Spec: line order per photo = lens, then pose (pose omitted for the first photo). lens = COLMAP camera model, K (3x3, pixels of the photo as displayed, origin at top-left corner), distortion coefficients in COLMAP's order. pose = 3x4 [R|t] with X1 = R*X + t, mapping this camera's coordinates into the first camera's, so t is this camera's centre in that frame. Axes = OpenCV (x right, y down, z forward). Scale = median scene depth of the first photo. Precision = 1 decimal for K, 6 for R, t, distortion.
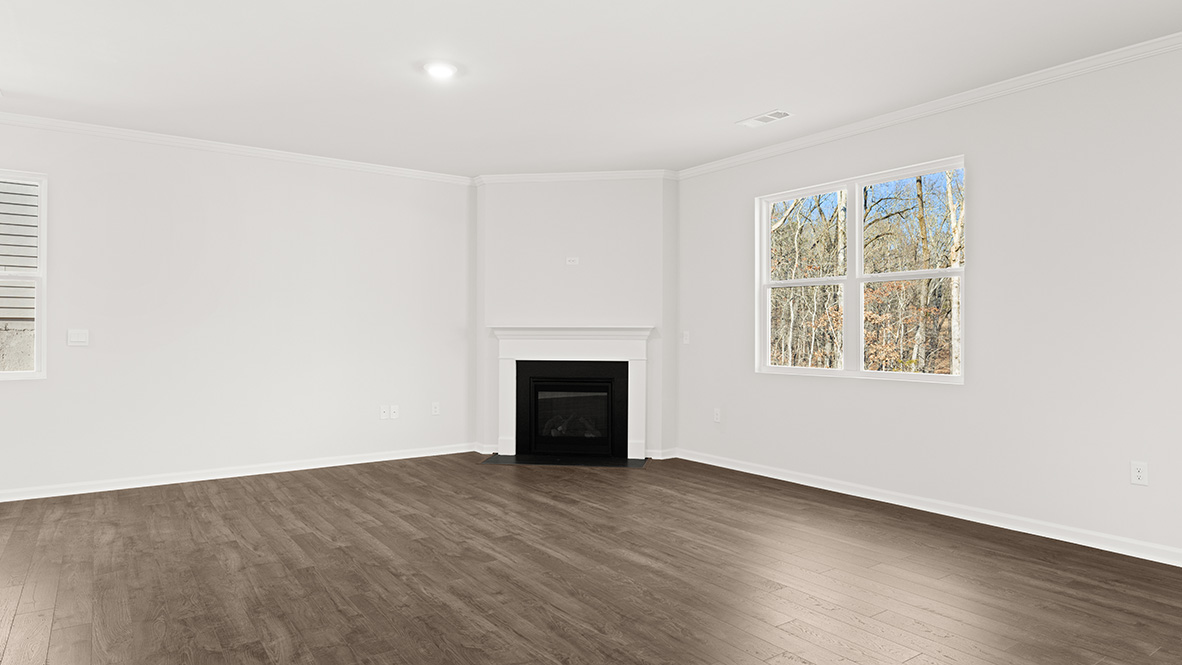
lens RADIAL K [[701.9, 0, 615.6], [0, 701.9, 329.2], [0, 0, 1]] dist [-0.000505, -0.000922]
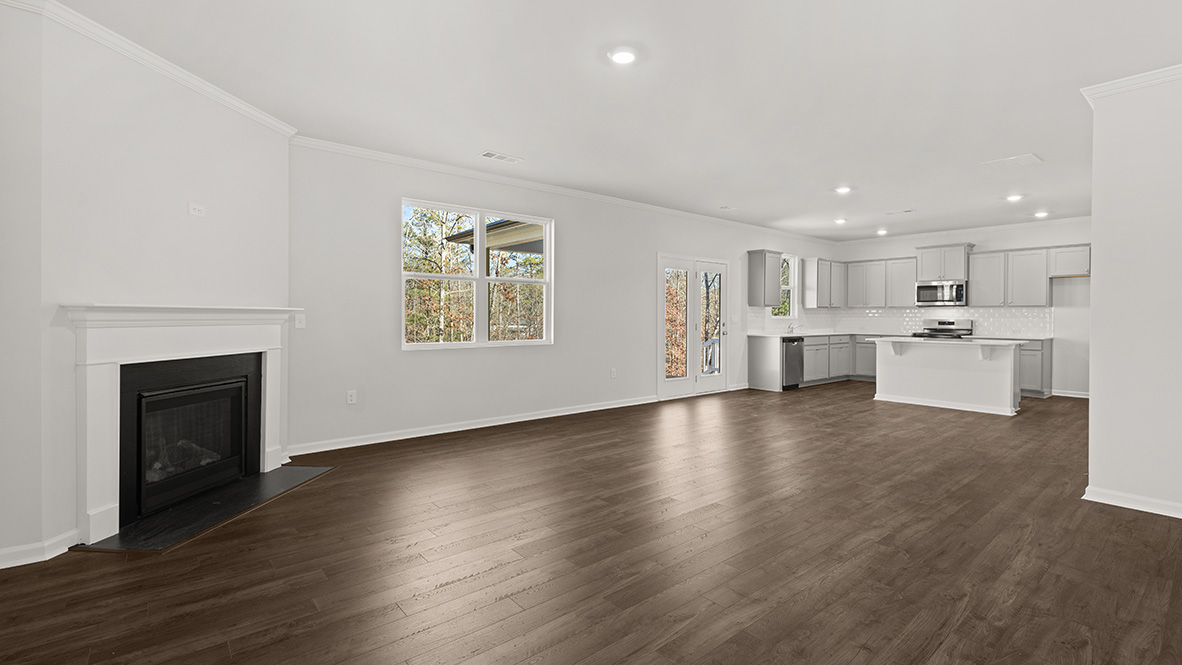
lens RADIAL K [[525.1, 0, 607.8], [0, 525.1, 316.3], [0, 0, 1]] dist [-0.001329, -0.000051]
pose [[-0.075560, -0.002395, 0.997138, -0.690220], [-0.007133, 0.999973, 0.001861, 0.001944], [-0.997116, -0.006972, -0.075575, 0.743407]]
